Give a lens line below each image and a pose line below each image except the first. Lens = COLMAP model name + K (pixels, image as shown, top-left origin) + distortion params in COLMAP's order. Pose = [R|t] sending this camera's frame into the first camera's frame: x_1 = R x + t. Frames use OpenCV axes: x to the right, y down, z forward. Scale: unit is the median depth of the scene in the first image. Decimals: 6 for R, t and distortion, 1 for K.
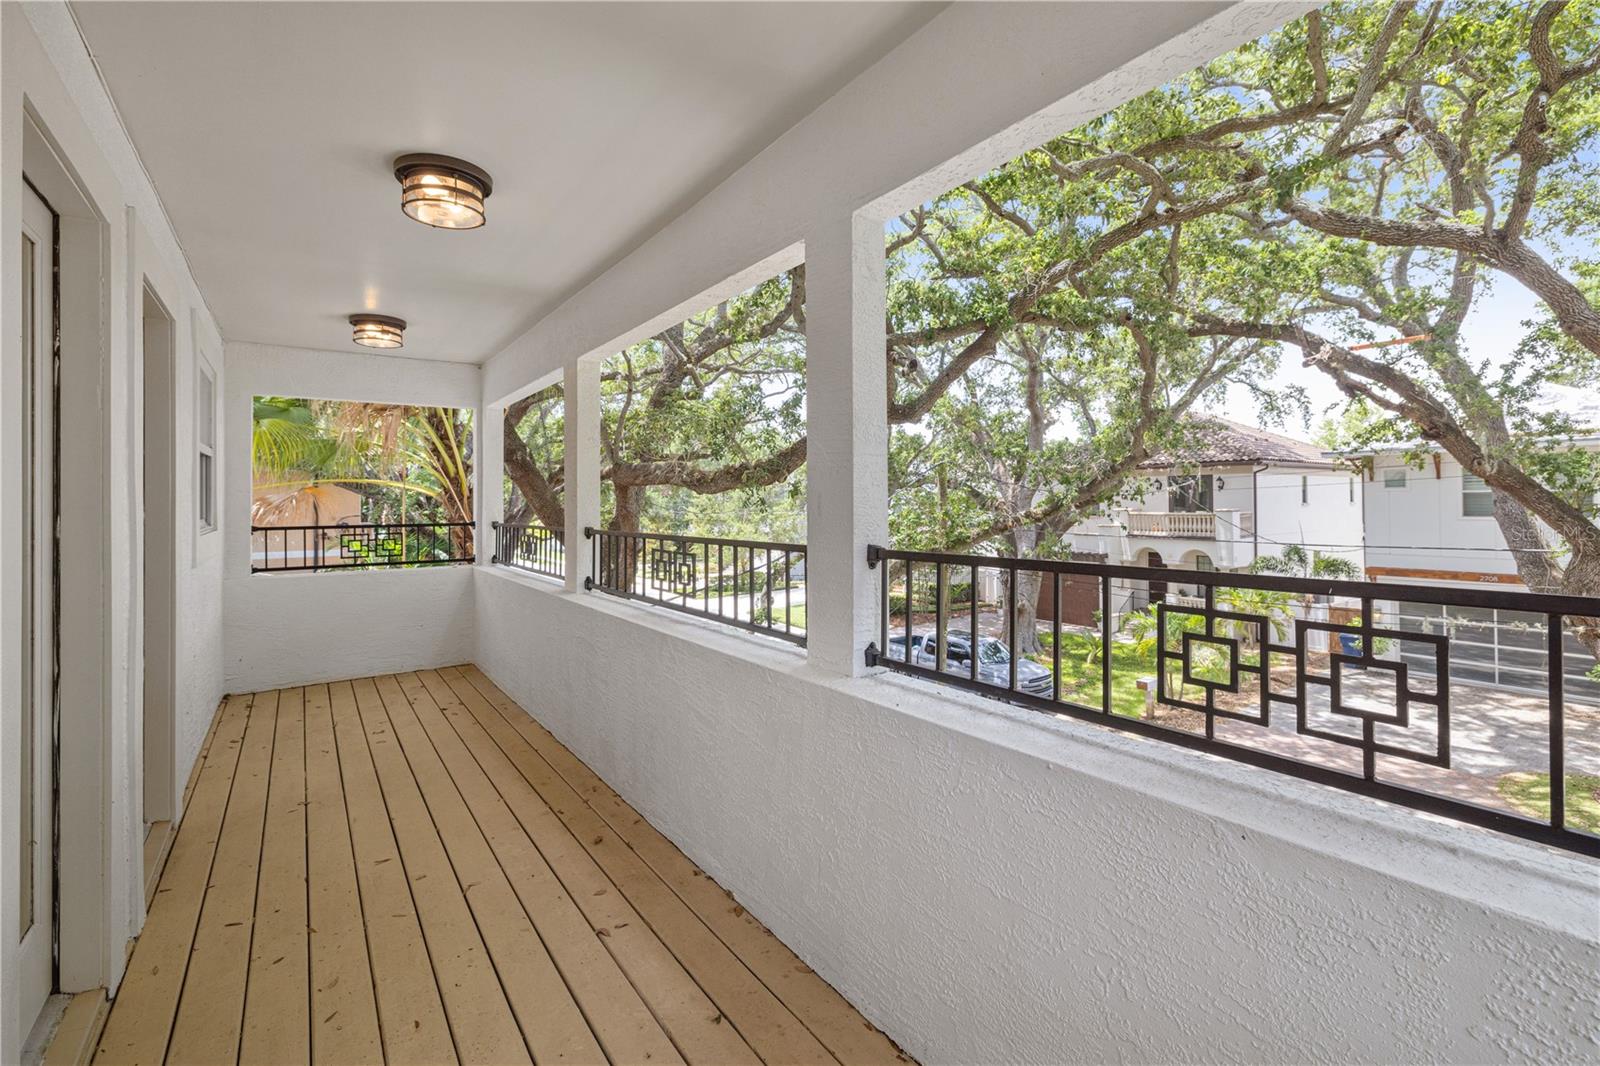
lens RADIAL K [[673.9, 0, 789.4], [0, 673.9, 516.7], [0, 0, 1]] dist [0.000110, 0.000151]
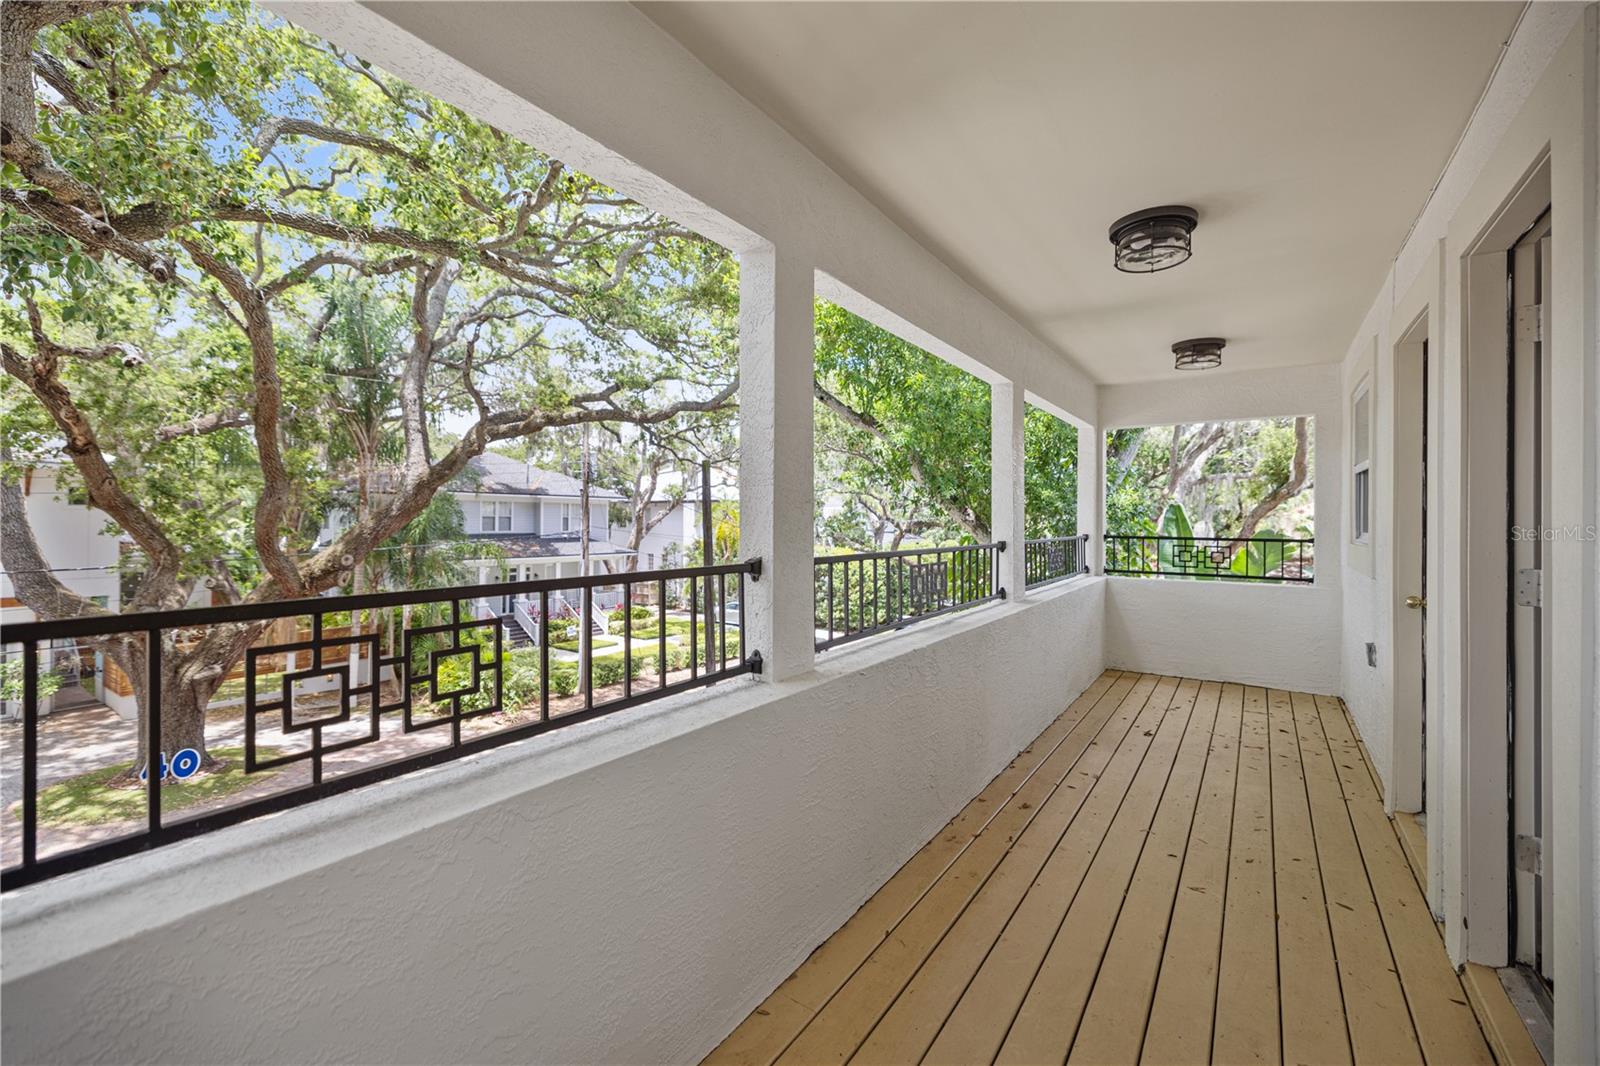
lens RADIAL K [[713.5, 0, 800.0], [0, 713.5, 533.0], [0, 0, 1]] dist [0.045199, 0.000020]
pose [[-0.364880, -0.002668, 0.931051, -0.913009], [0.022503, 0.999678, 0.011684, -0.010870], [-0.930783, 0.025215, -0.364703, 1.266557]]
